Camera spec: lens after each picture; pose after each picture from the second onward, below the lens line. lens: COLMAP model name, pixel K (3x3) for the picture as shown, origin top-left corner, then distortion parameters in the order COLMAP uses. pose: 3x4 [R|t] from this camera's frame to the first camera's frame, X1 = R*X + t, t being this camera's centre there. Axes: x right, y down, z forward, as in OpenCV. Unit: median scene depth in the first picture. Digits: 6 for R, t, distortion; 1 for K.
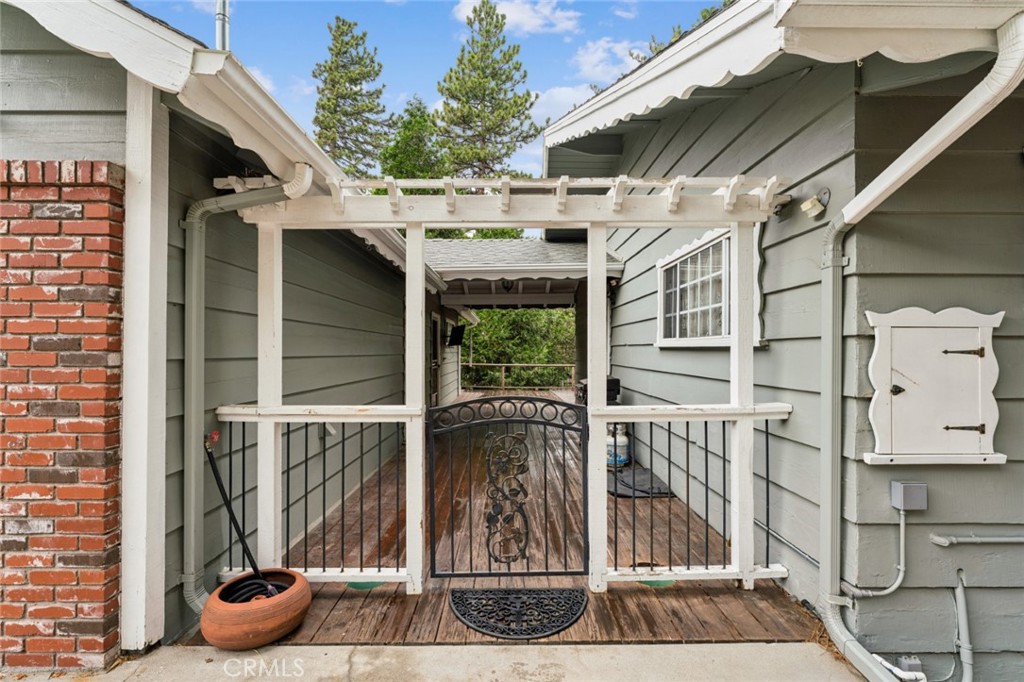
lens RADIAL K [[462.3, 0, 495.7], [0, 462.3, 348.6], [0, 0, 1]] dist [-0.007073, 0.002789]
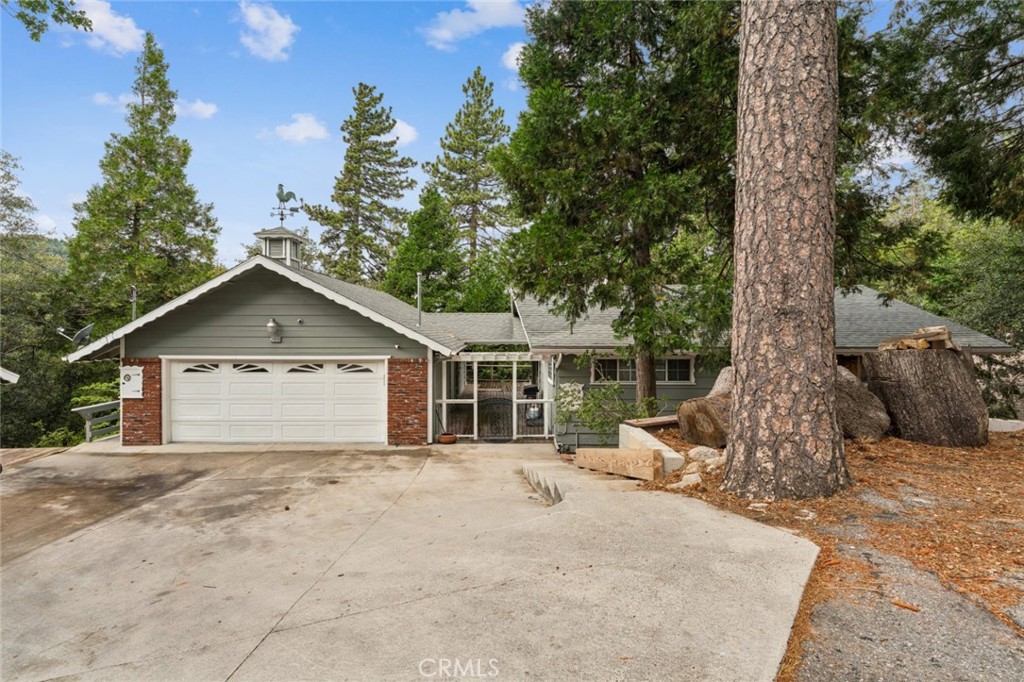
lens RADIAL K [[462.3, 0, 493.5], [0, 462.3, 327.1], [0, 0, 1]] dist [-0.007073, 0.002789]
pose [[0.999682, 0.003436, 0.024997, -0.025099], [-0.003328, 0.999985, -0.004371, -0.136575], [-0.025011, 0.004286, 0.999678, -0.851720]]
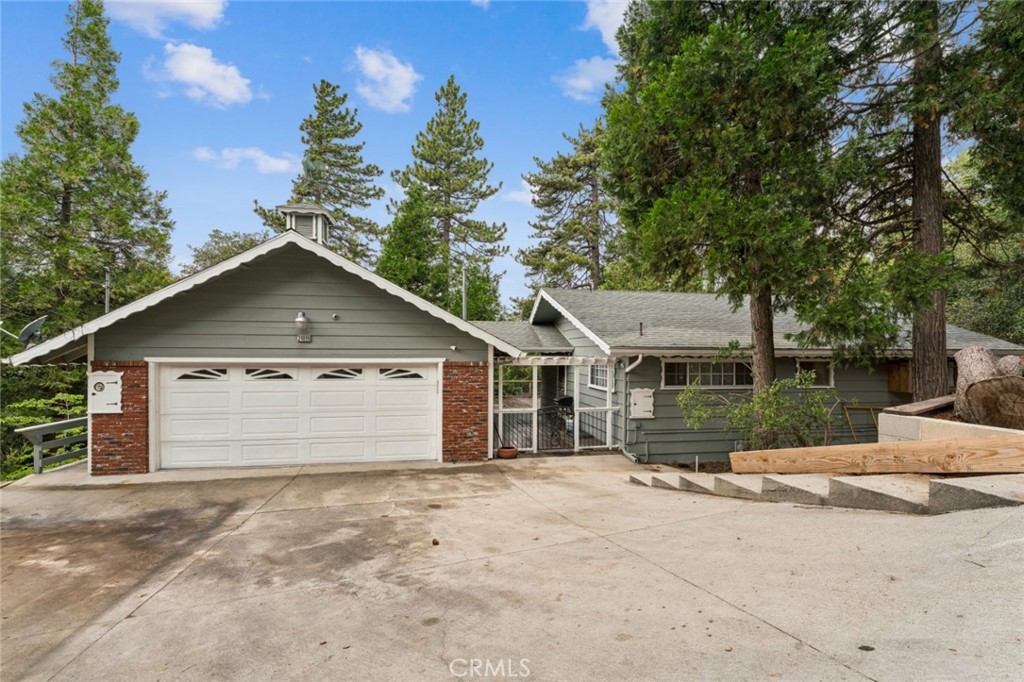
lens RADIAL K [[462.3, 0, 511.6], [0, 462.3, 345.9], [0, 0, 1]] dist [-0.007073, 0.002789]
pose [[0.982344, 0.007661, 0.186929, -0.268210], [-0.004424, 0.999833, -0.017728, -0.085451], [-0.187034, 0.016589, 0.982213, -0.704929]]
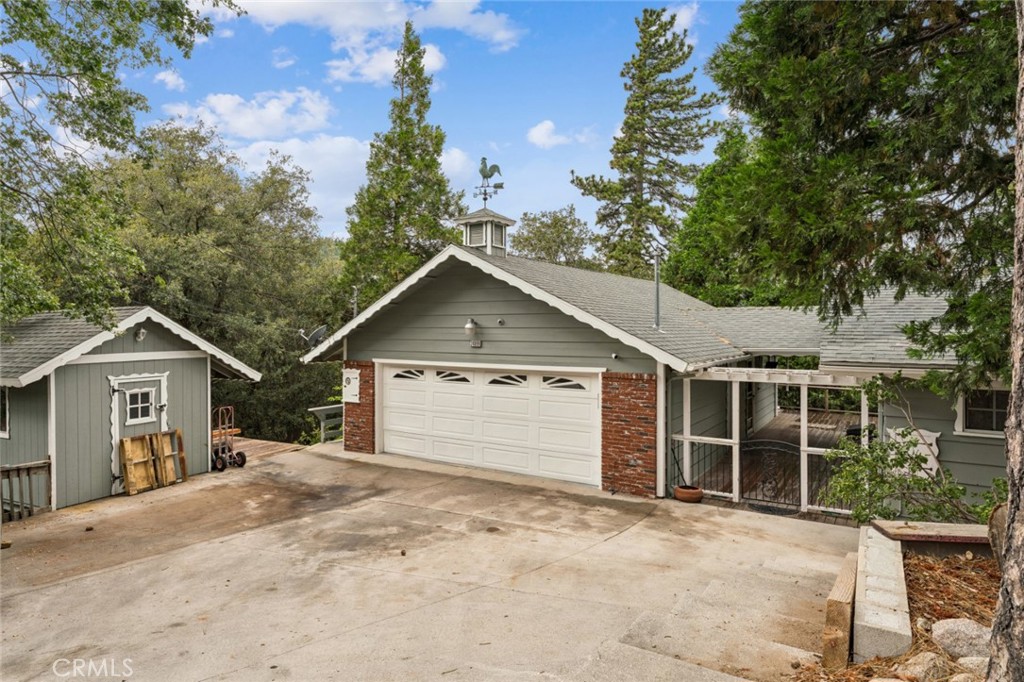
lens RADIAL K [[596.7, 0, 482.9], [0, 596.7, 320.6], [0, 0, 1]] dist [-0.001993, 0.003241]
pose [[0.844866, -0.002876, -0.534970, 0.120857], [-0.004069, 0.999922, -0.011802, -0.141968], [0.534962, 0.012147, 0.844788, -0.745945]]
